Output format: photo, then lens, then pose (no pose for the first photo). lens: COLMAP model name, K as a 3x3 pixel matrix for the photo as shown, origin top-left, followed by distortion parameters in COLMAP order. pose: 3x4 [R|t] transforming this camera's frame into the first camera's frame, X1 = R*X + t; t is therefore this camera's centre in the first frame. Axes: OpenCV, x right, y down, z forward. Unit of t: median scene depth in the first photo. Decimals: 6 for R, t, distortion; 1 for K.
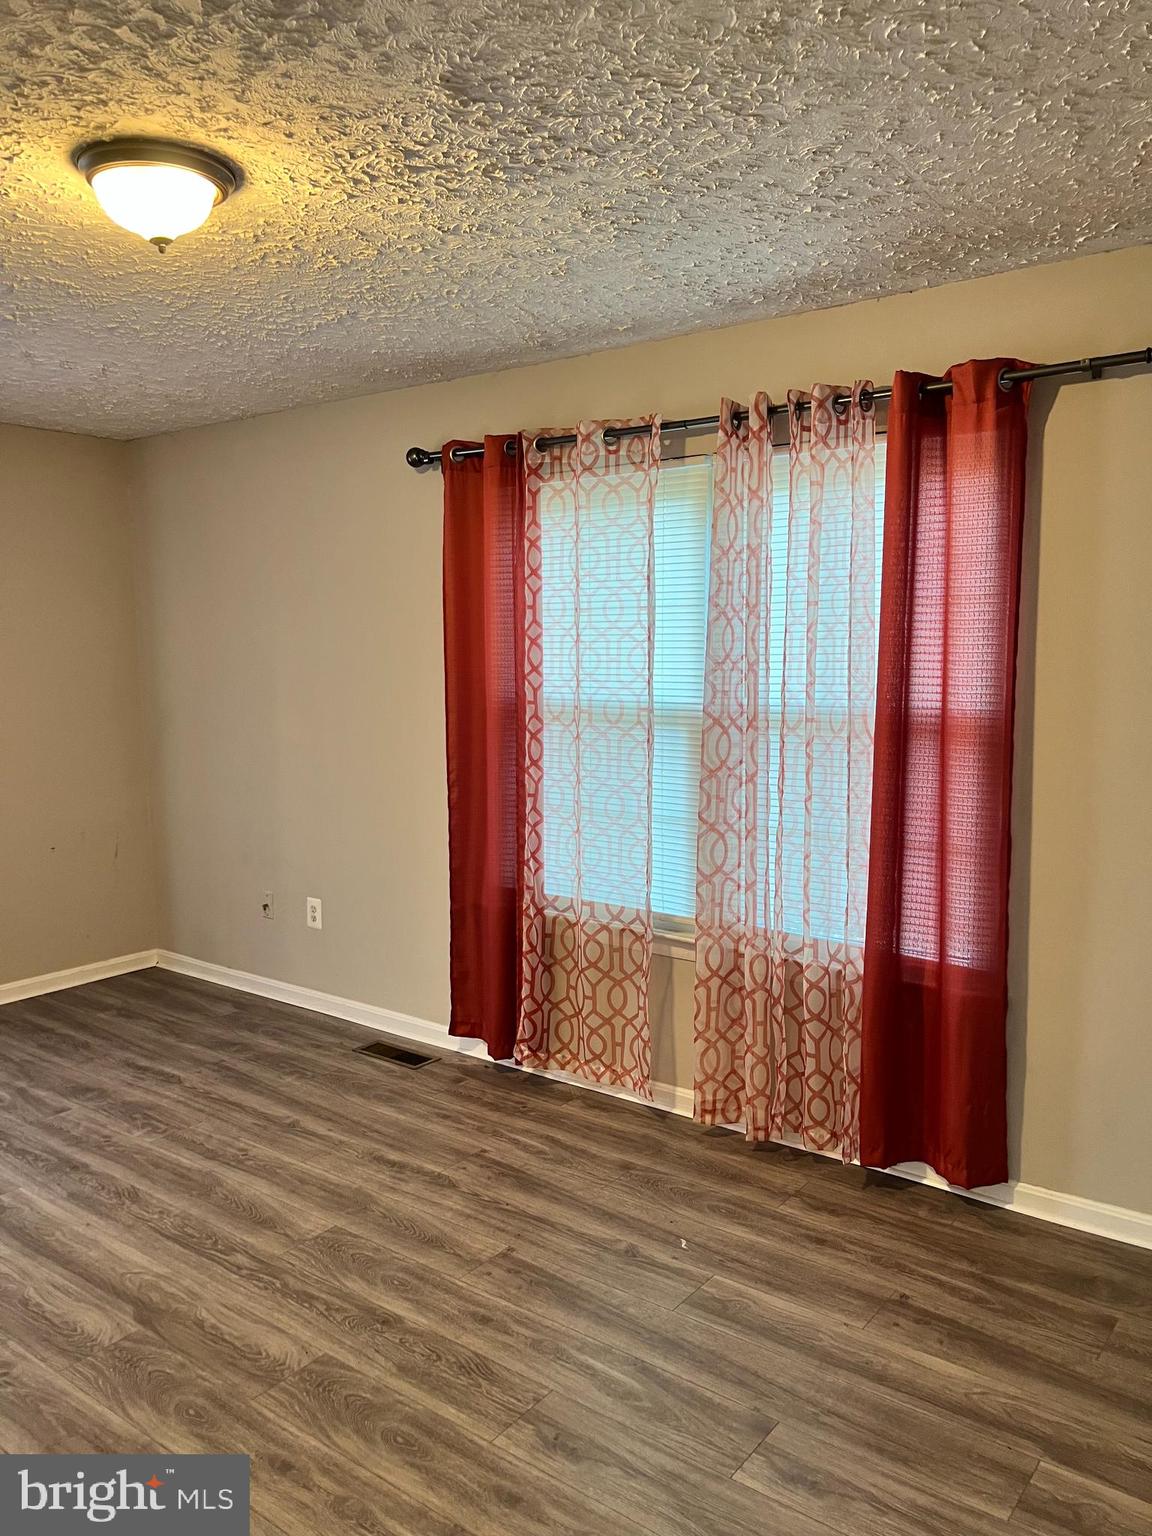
lens RADIAL K [[1175.2, 0, 581.4], [0, 1175.2, 764.6], [0, 0, 1]] dist [0.043541, -0.058584]
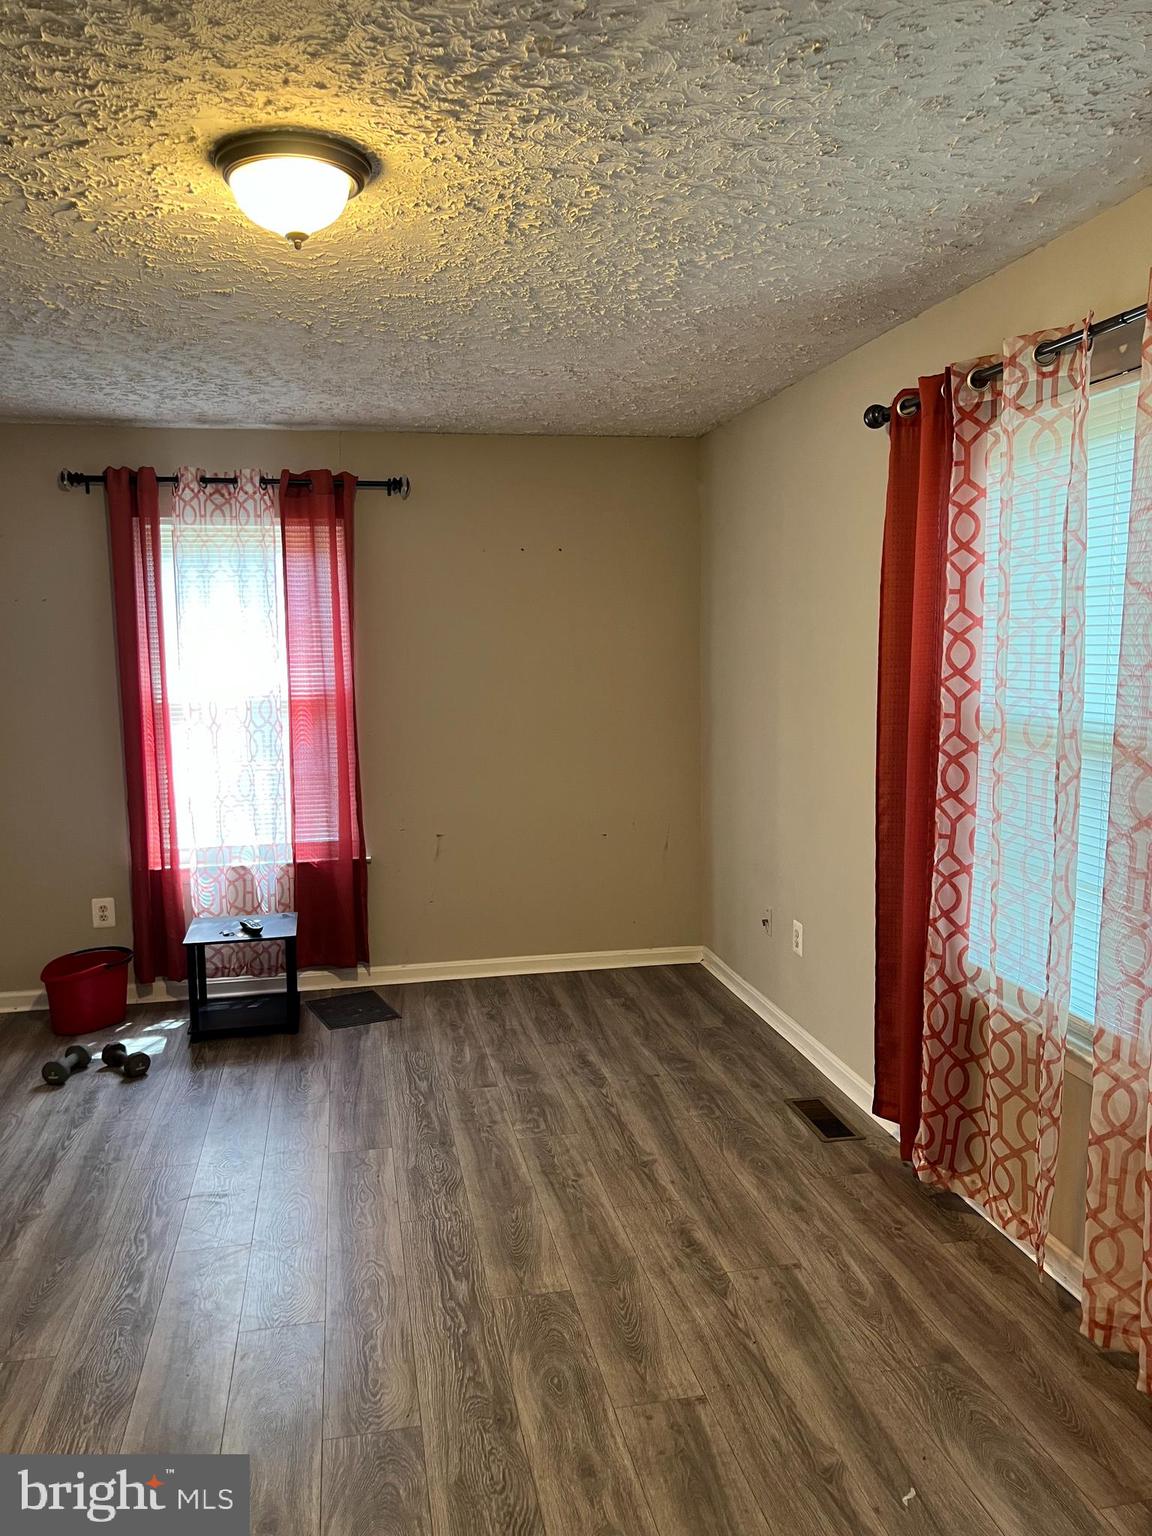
lens RADIAL K [[1175.2, 0, 562.4], [0, 1175.2, 768.6], [0, 0, 1]] dist [0.043541, -0.058584]
pose [[0.740624, 0.070288, -0.668234, 0.291317], [-0.061085, 0.997439, 0.037213, -0.032894], [0.669138, 0.013259, 0.743020, 0.255803]]
